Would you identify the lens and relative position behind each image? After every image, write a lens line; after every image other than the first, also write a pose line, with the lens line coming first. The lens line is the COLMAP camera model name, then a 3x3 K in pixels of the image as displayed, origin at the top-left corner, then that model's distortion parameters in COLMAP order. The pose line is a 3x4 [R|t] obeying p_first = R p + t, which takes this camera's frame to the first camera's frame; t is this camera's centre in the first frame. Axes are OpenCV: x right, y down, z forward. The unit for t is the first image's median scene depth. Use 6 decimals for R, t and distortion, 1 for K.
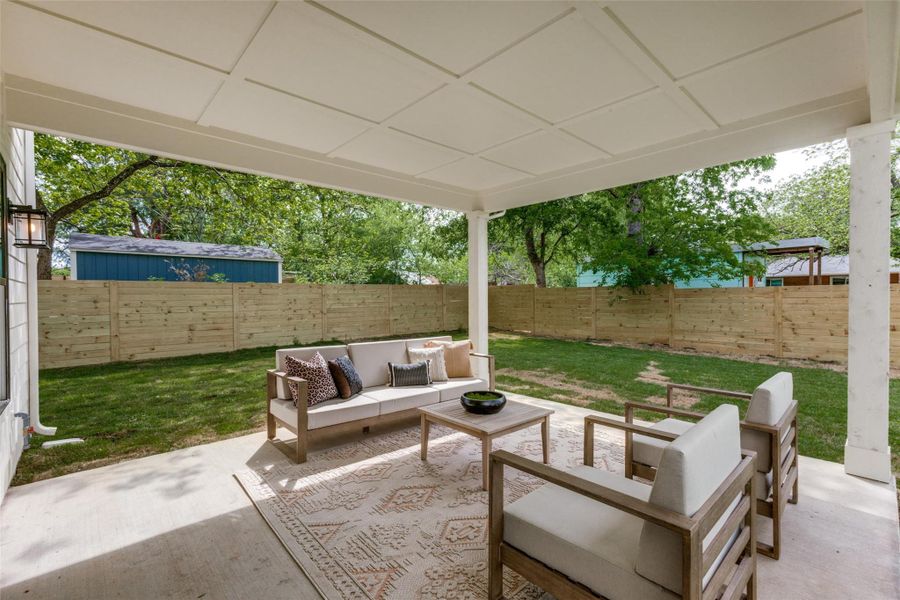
lens RADIAL K [[411.0, 0, 451.3], [0, 411.0, 303.3], [0, 0, 1]] dist [-0.002556, -0.000076]
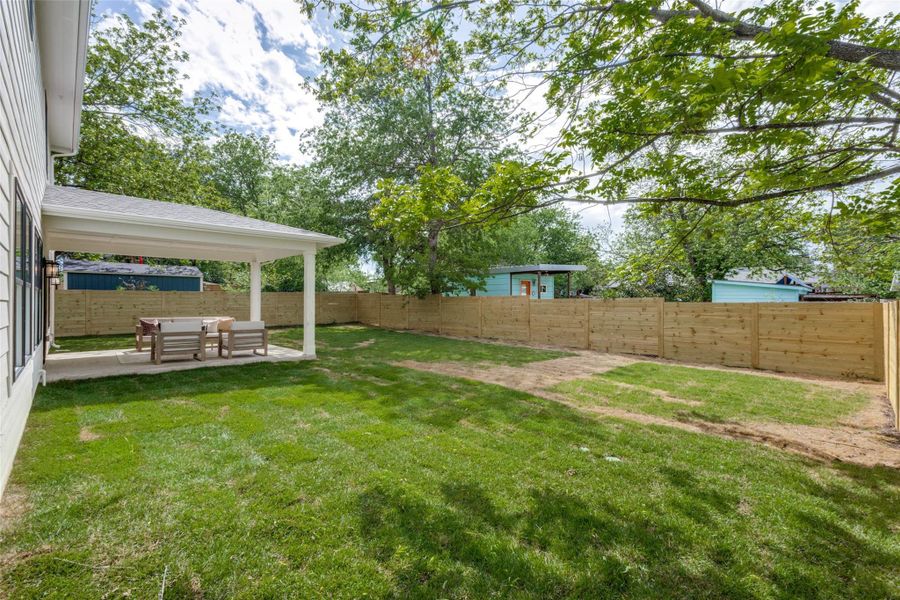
lens RADIAL K [[400.0, 0, 450.6], [0, 400.0, 302.5], [0, 0, 1]] dist [-0.002973, 0.007600]
pose [[0.999940, 0.008162, 0.007345, 0.694930], [-0.008075, 0.999898, -0.011785, 0.007180], [-0.007440, 0.011725, 0.999904, -0.709985]]
